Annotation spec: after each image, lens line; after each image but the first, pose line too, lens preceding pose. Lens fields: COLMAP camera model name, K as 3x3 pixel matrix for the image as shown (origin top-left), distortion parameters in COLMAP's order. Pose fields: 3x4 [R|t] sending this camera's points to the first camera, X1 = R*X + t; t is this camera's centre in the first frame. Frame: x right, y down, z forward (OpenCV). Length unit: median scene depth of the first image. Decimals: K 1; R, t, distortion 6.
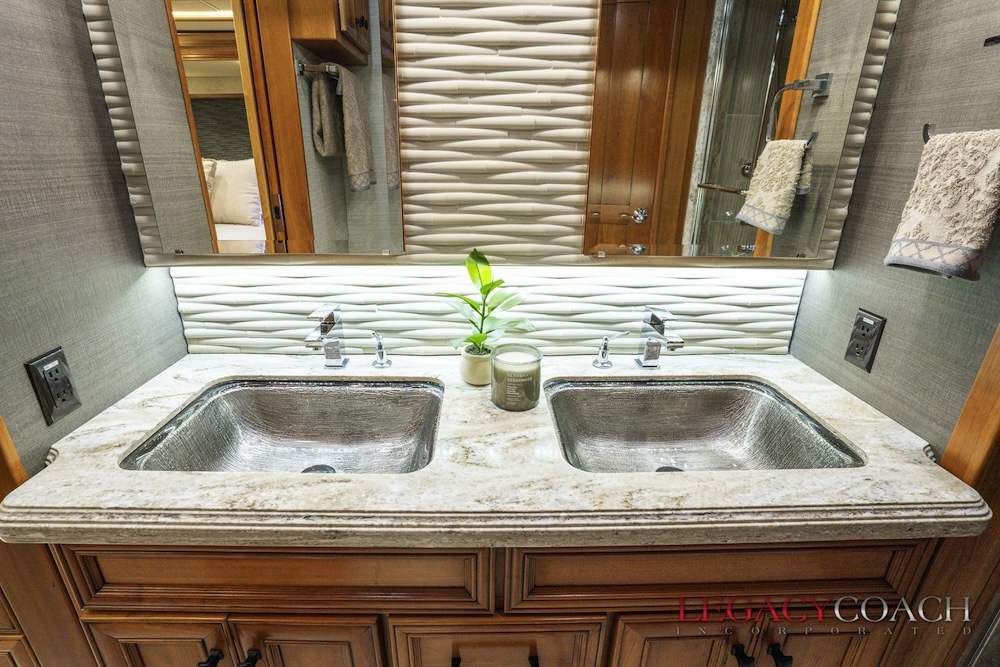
lens RADIAL K [[477.1, 0, 484.3], [0, 477.1, 334.9], [0, 0, 1]] dist [-0.043747, 0.017017]
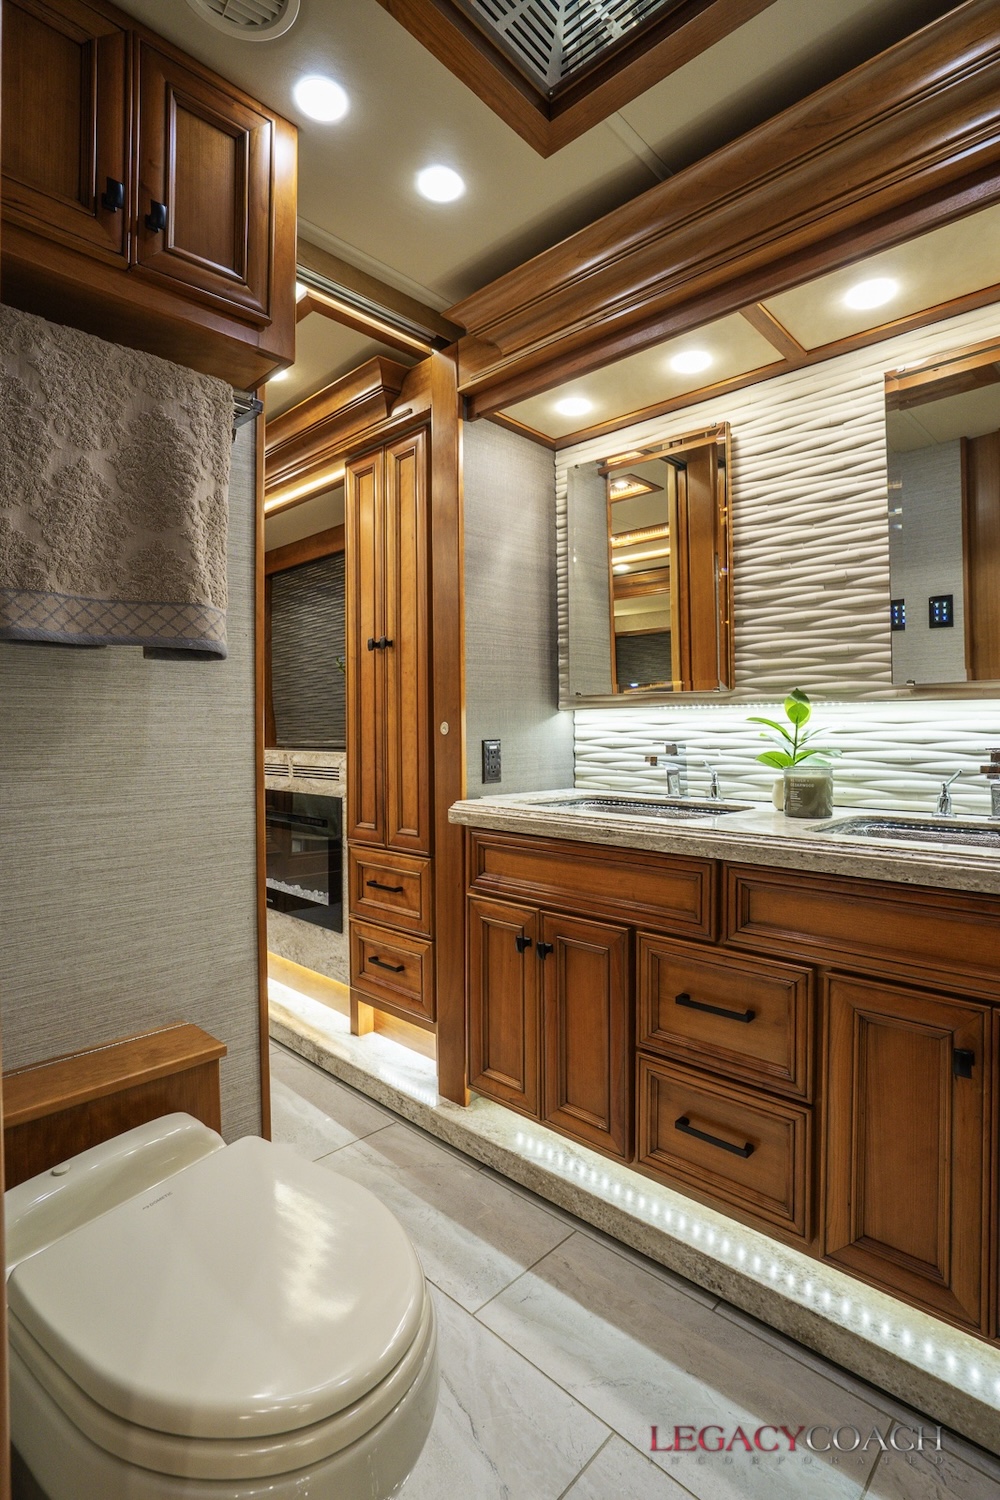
lens RADIAL K [[715.7, 0, 502.1], [0, 715.7, 738.2], [0, 0, 1]] dist [-0.043747, 0.017017]
pose [[0.722171, 0.004394, -0.691701, 0.671916], [-0.233178, 0.942996, -0.237459, 0.513347], [0.651227, 0.332775, 0.682029, -0.567392]]
